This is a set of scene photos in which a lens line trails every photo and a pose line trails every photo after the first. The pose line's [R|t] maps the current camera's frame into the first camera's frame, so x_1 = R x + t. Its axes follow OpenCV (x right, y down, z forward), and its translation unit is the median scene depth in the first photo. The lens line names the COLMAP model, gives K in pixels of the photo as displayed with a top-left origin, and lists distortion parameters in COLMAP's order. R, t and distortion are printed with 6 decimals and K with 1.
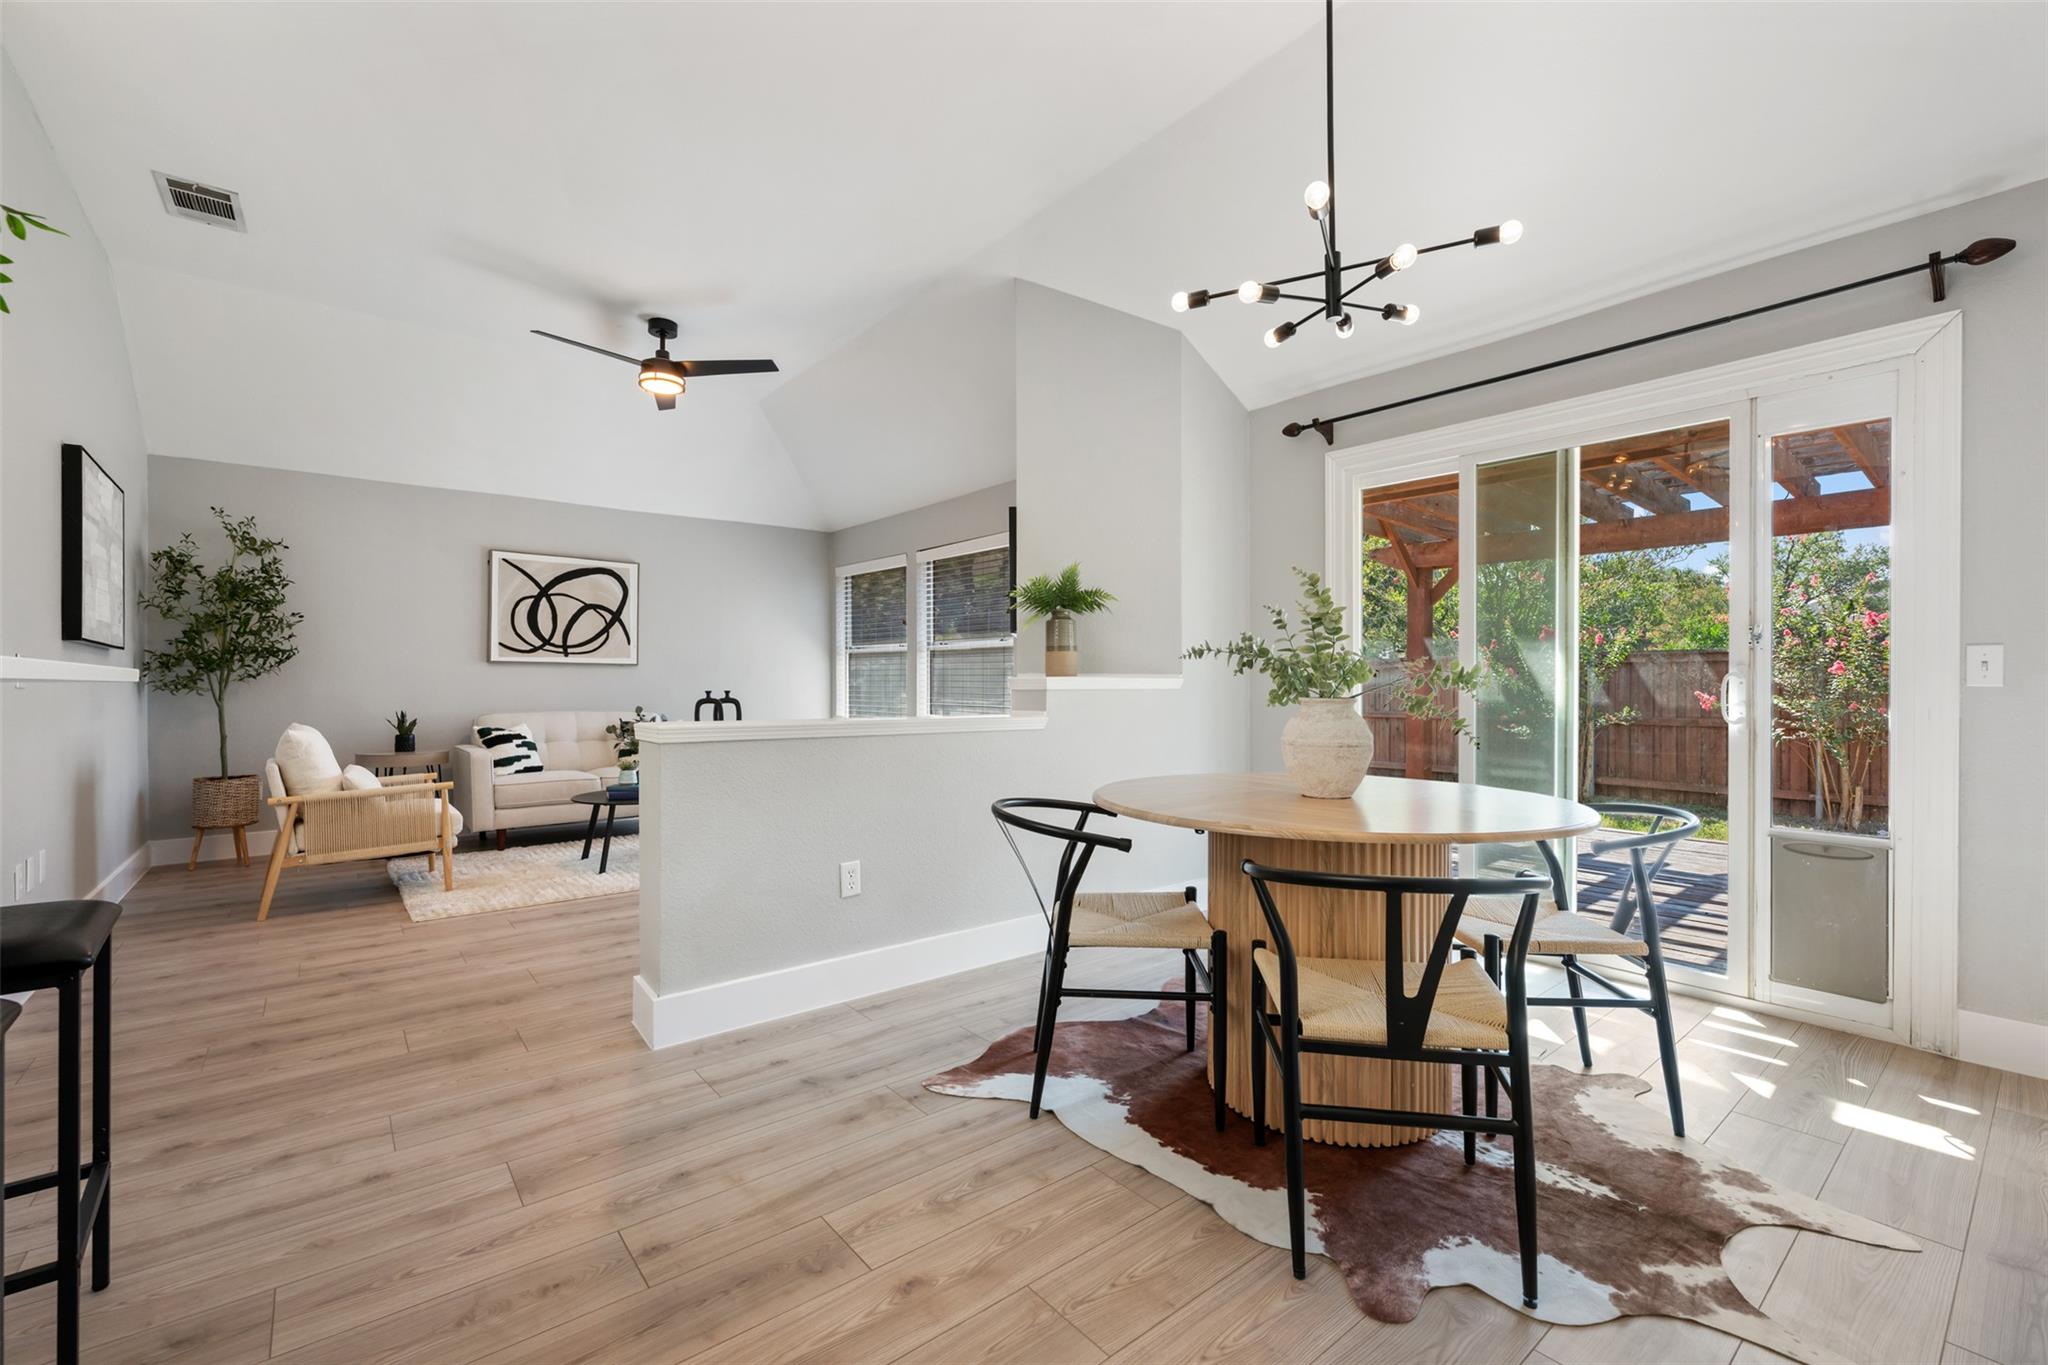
lens RADIAL K [[888.4, 0, 1014.6], [0, 888.4, 671.8], [0, 0, 1]] dist [0.006852, -0.001869]
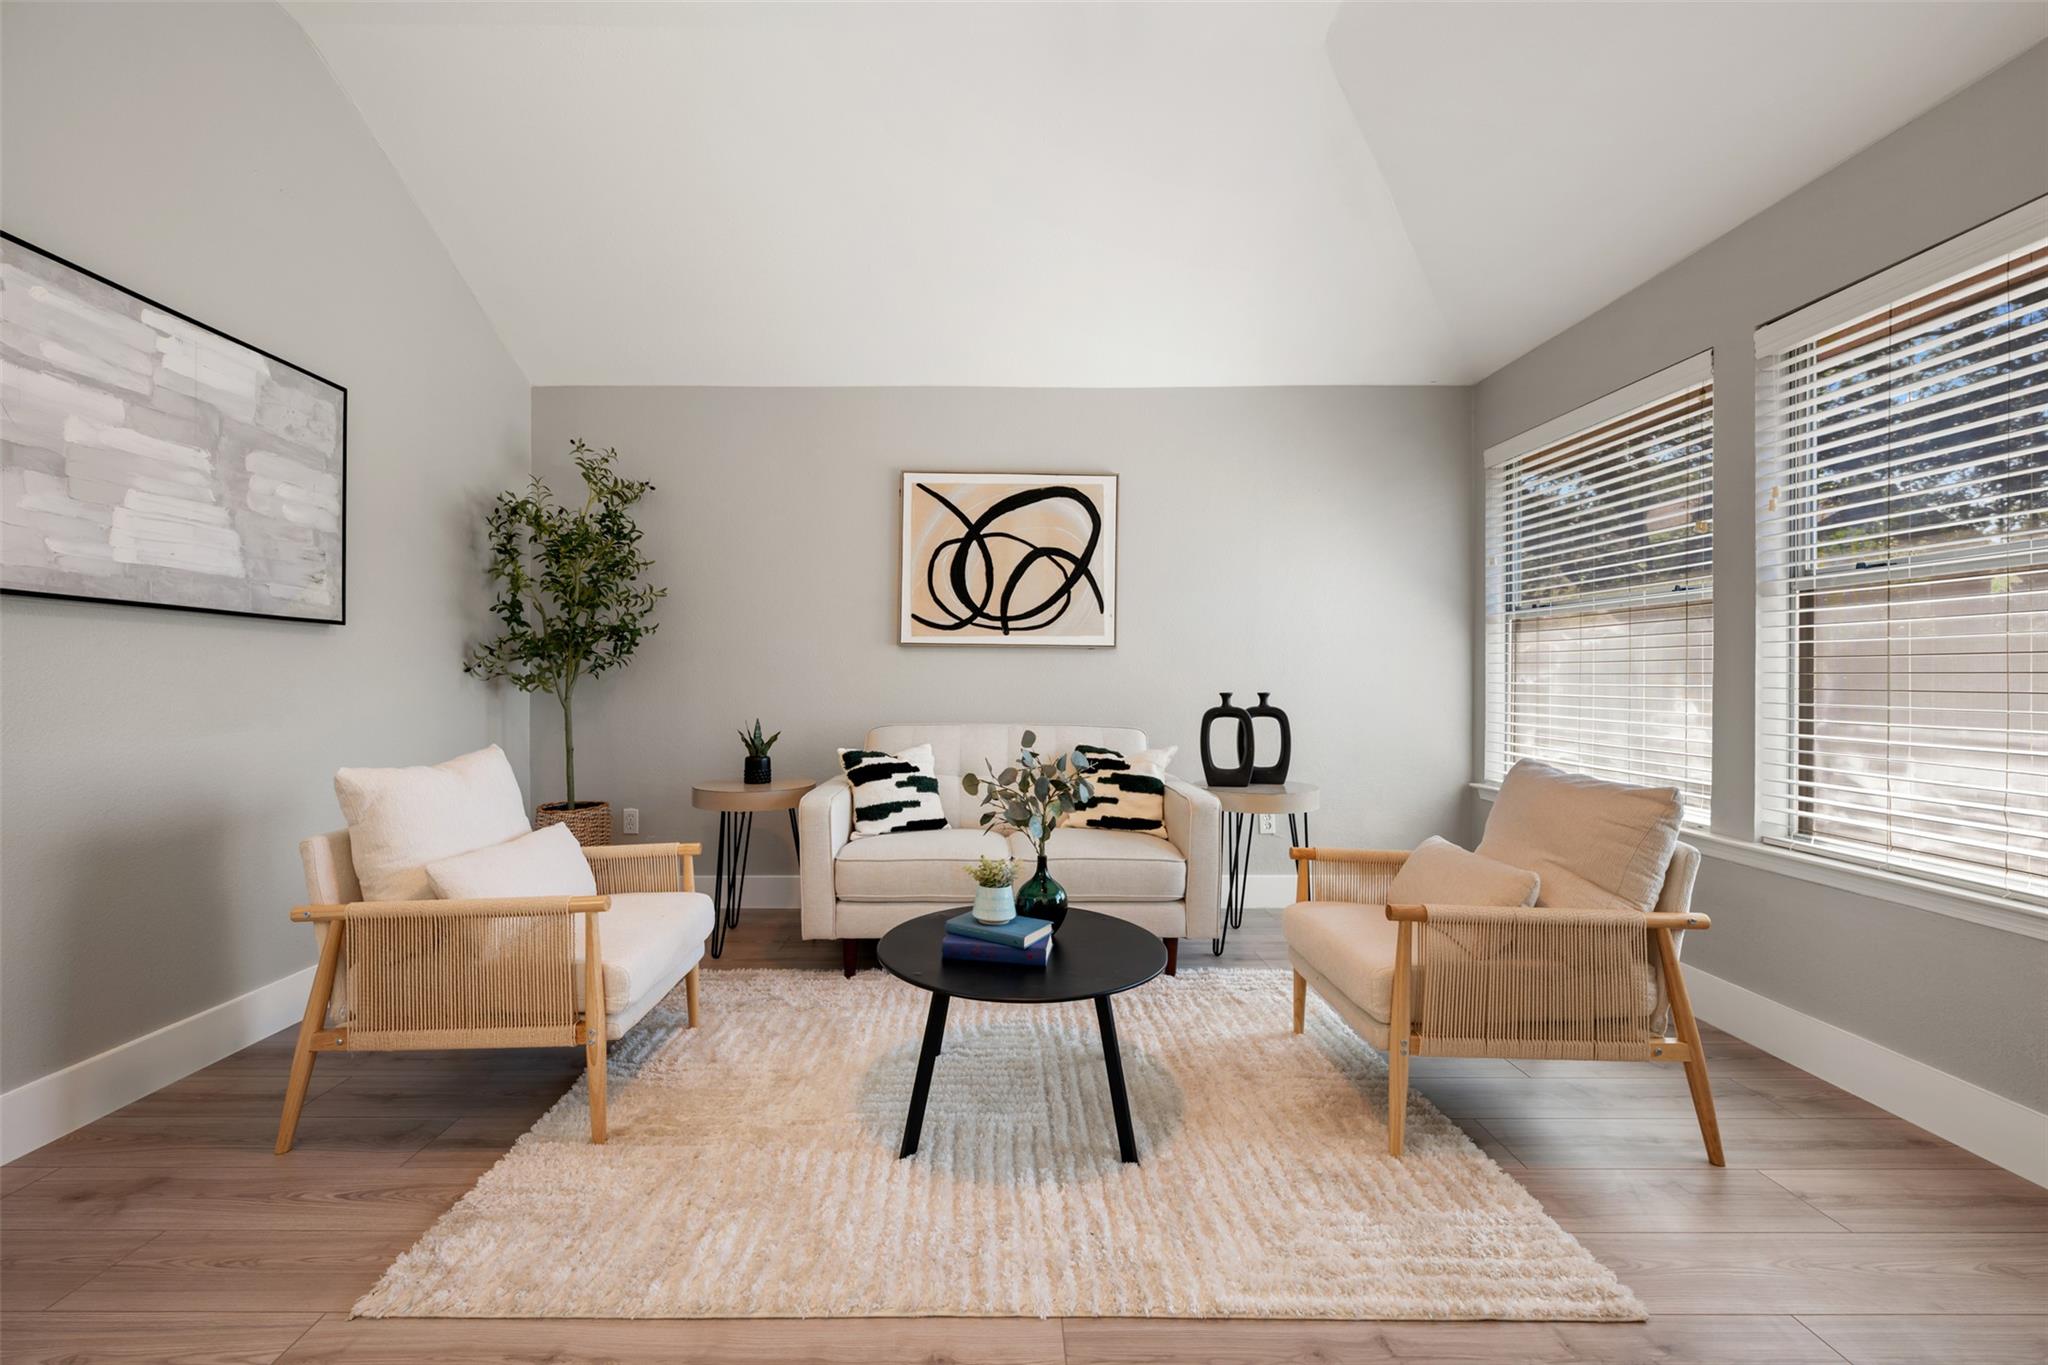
lens RADIAL K [[816.8, 0, 1023.5], [0, 816.8, 672.5], [0, 0, 1]] dist [-0.001903, 0.000333]
pose [[0.788222, -0.003698, -0.615380, -0.166800], [0.004643, 0.999989, -0.000061, 0.010534], [0.615374, -0.002809, 0.788230, 0.640084]]
